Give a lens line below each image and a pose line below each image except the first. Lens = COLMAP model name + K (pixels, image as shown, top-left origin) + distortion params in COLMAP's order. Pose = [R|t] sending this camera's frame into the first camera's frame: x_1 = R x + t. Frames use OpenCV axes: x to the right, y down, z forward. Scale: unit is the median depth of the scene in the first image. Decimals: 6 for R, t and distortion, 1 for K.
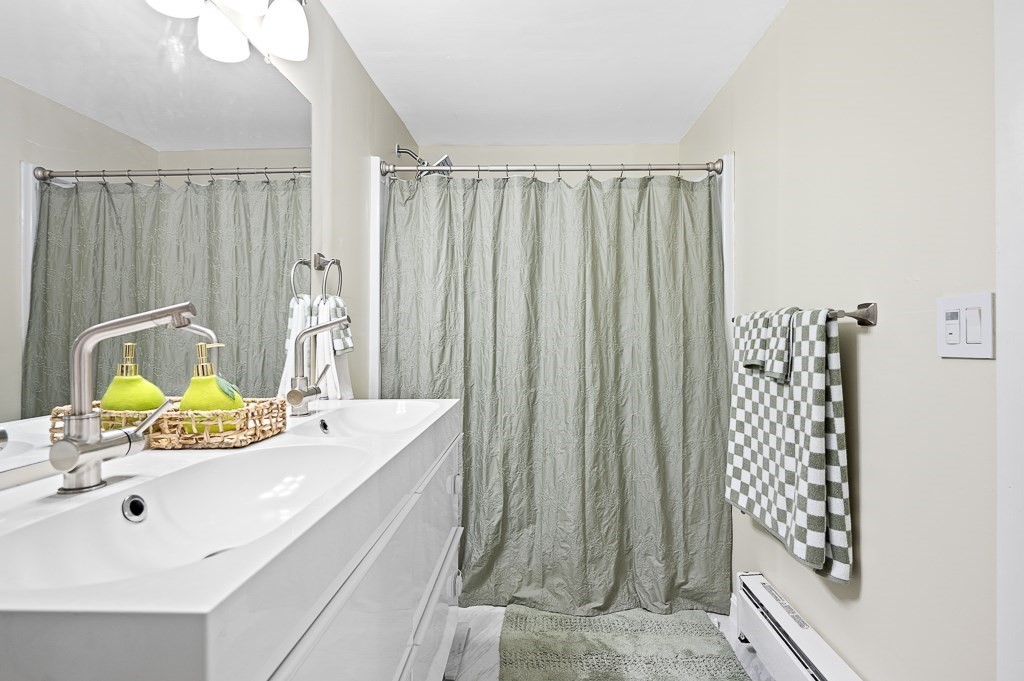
lens RADIAL K [[506.6, 0, 513.3], [0, 506.6, 335.4], [0, 0, 1]] dist [-0.000013, -0.000036]
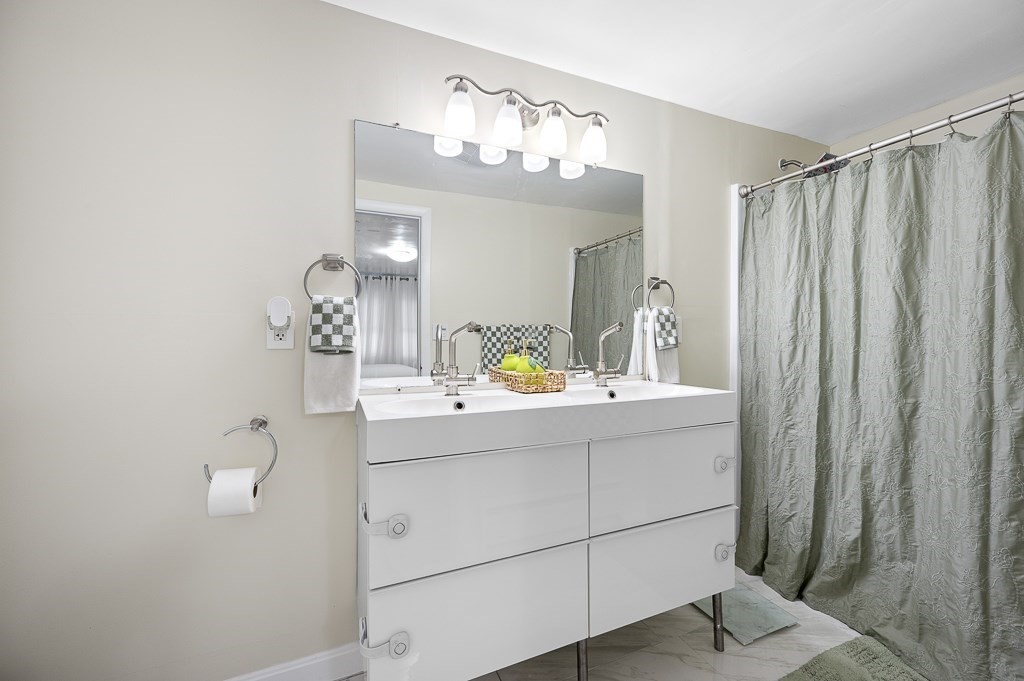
lens RADIAL K [[410.9, 0, 517.5], [0, 410.9, 336.6], [0, 0, 1]] dist [-0.000362, 0.000281]
pose [[0.442087, -0.000970, -0.896972, 0.362964], [0.001243, 0.999999, -0.000468, 0.002183], [0.896972, -0.000908, 0.442087, 0.121708]]
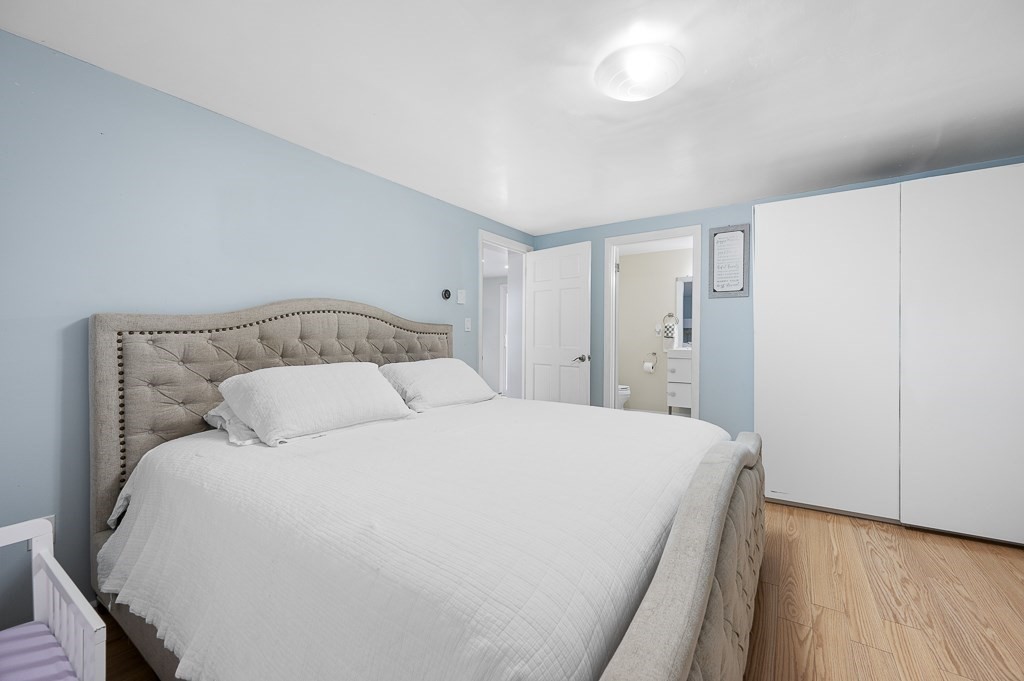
lens RADIAL K [[410.9, 0, 517.5], [0, 410.9, 336.6], [0, 0, 1]] dist [-0.000362, 0.000281]
pose [[-0.513234, 0.000051, -0.858248, 2.433575], [-0.000403, 1.000000, 0.000301, 0.019405], [0.858248, 0.000500, -0.513234, 0.667254]]
